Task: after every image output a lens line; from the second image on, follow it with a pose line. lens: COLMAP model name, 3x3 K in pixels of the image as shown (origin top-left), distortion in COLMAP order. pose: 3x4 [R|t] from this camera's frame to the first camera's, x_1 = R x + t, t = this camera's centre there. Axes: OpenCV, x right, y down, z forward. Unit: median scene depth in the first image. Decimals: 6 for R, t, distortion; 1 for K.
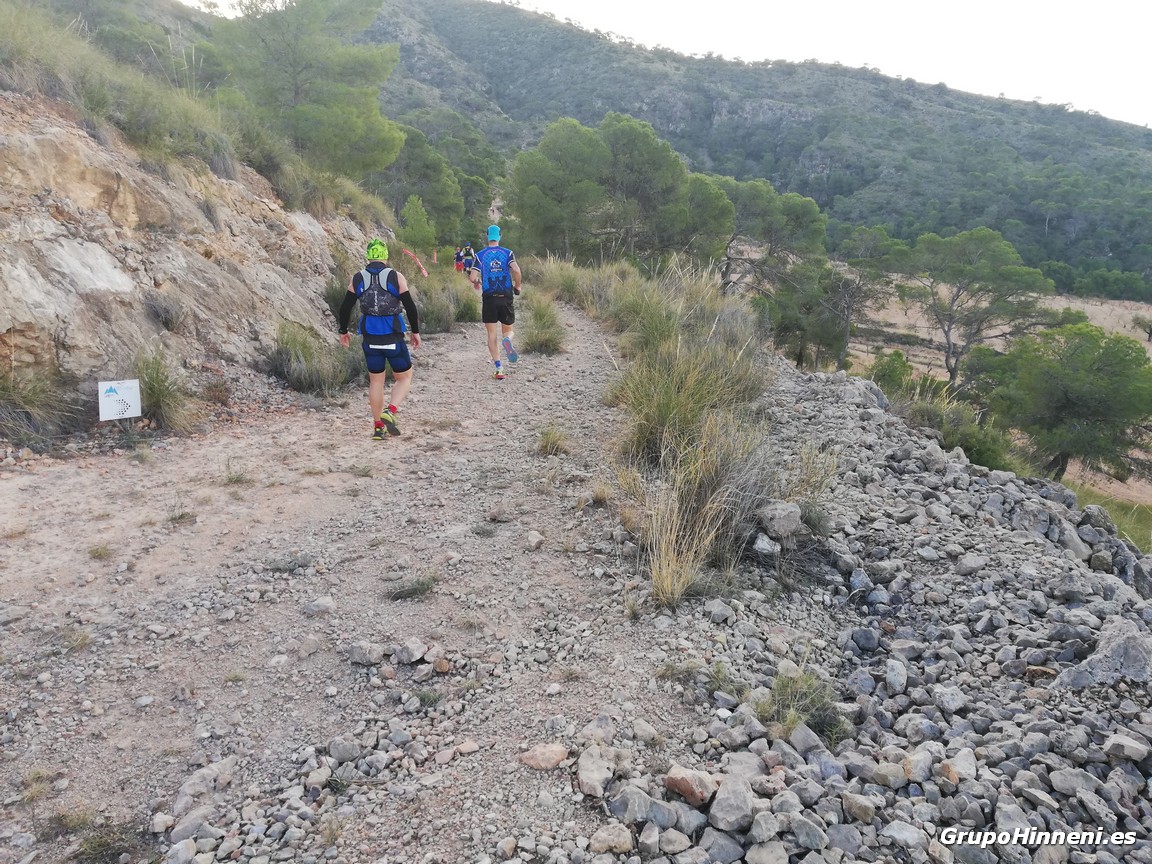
lens RADIAL K [[864.3, 0, 585.6], [0, 864.3, 432.4], [0, 0, 1]] dist [0.046998, -0.062823]
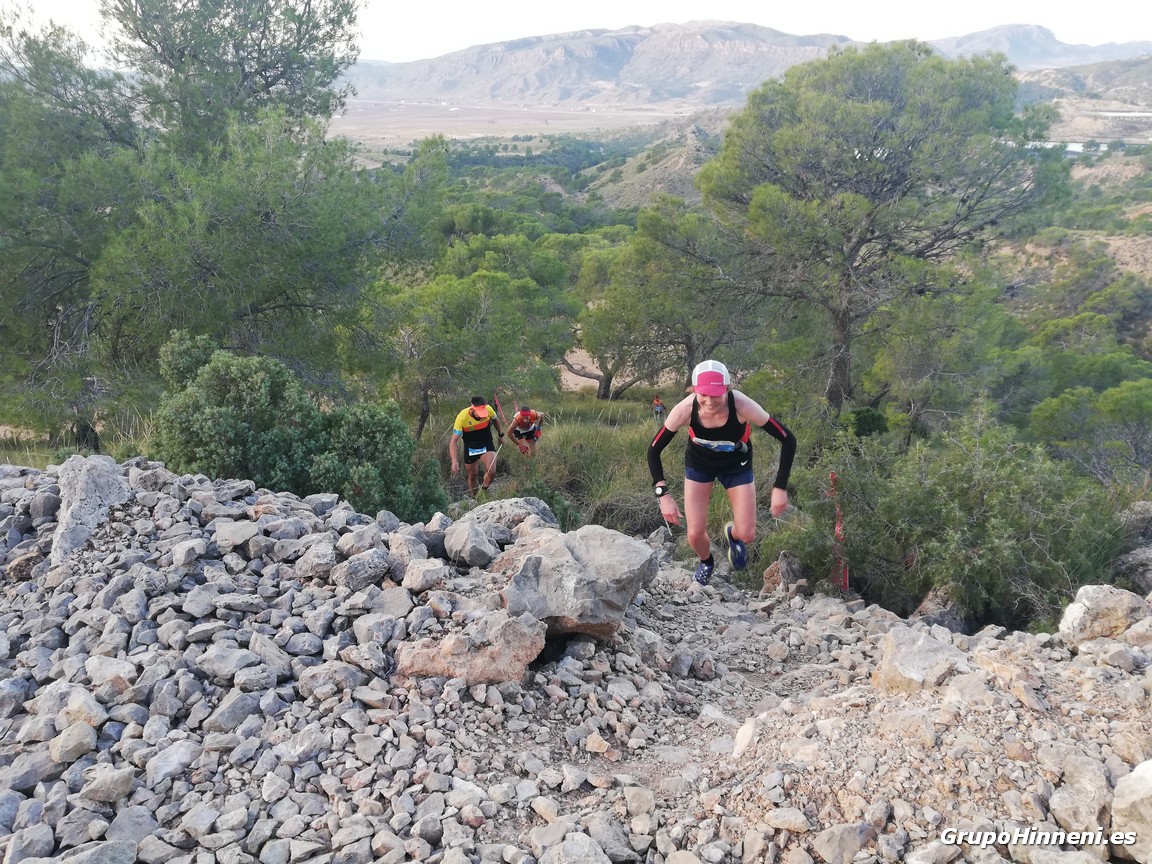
lens RADIAL K [[865.9, 0, 585.6], [0, 865.9, 433.0], [0, 0, 1]] dist [0.051337, -0.072203]
pose [[0.017316, -0.390099, 0.920610, -0.203242], [0.272525, 0.887727, 0.371040, 0.004372], [-0.961993, 0.244464, 0.121683, 0.395389]]
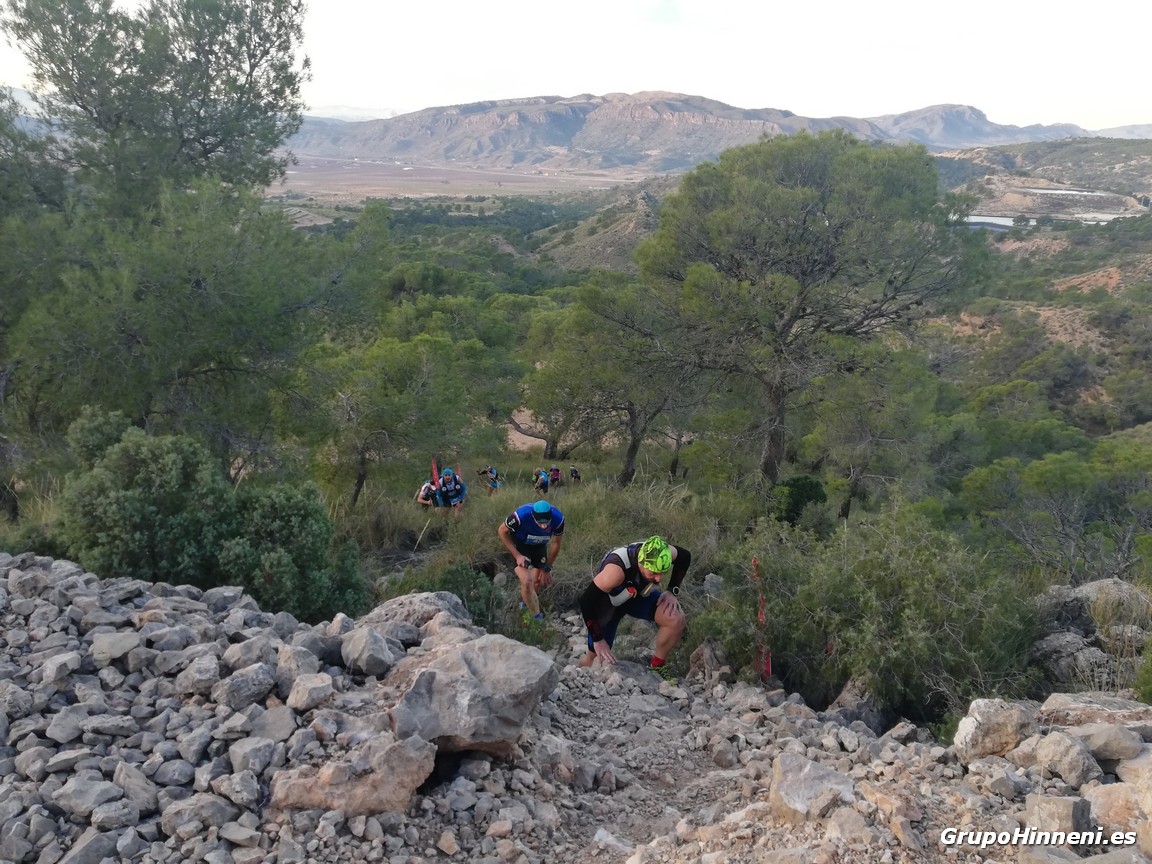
lens RADIAL K [[868.7, 0, 586.2], [0, 868.7, 432.4], [0, 0, 1]] dist [0.048950, -0.059591]
pose [[-0.033738, -0.327670, 0.944190, -0.183293], [0.242291, 0.913864, 0.325804, -0.030211], [-0.969617, 0.239761, 0.048560, 0.332528]]
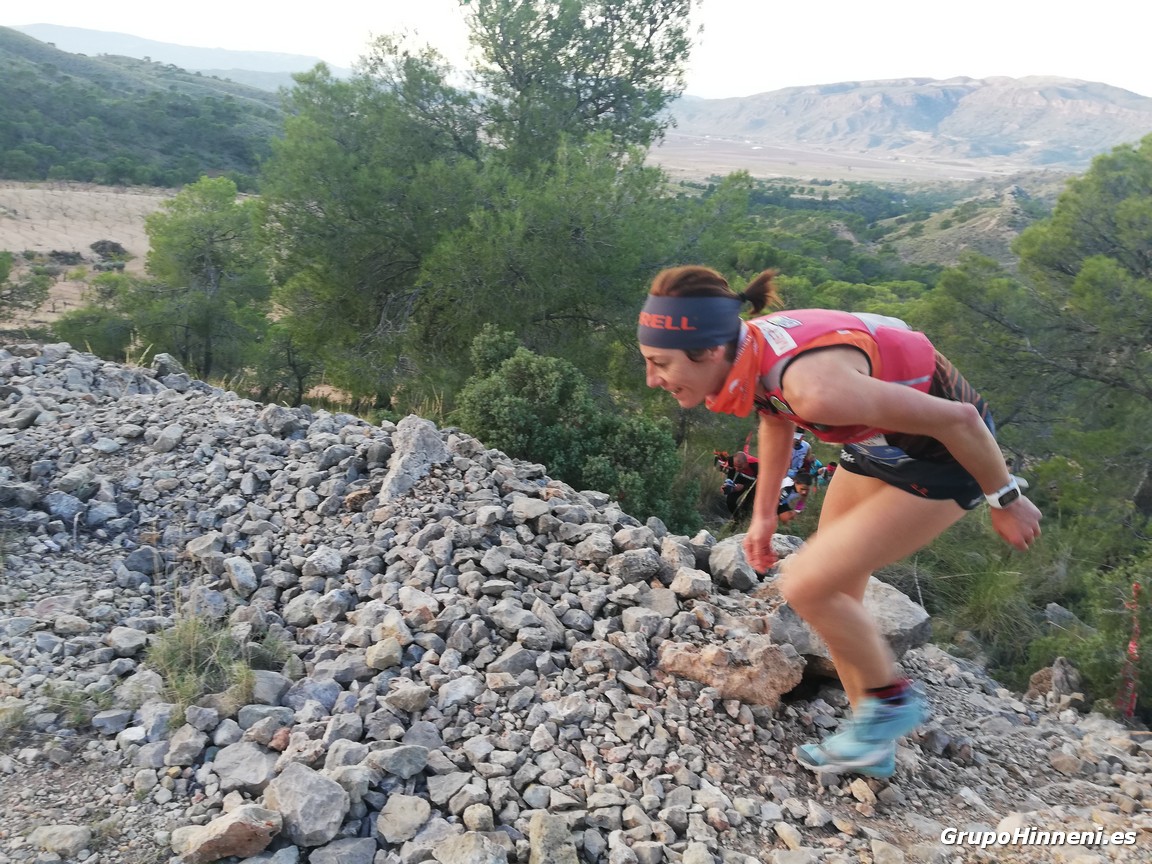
lens RADIAL K [[871.9, 0, 578.8], [0, 871.9, 424.4], [0, 0, 1]] dist [0.060981, -0.100041]
pose [[0.344025, -0.312727, 0.885352, -0.254477], [0.195116, 0.946134, 0.258379, -0.004879], [-0.918464, 0.083858, 0.386512, 0.435675]]
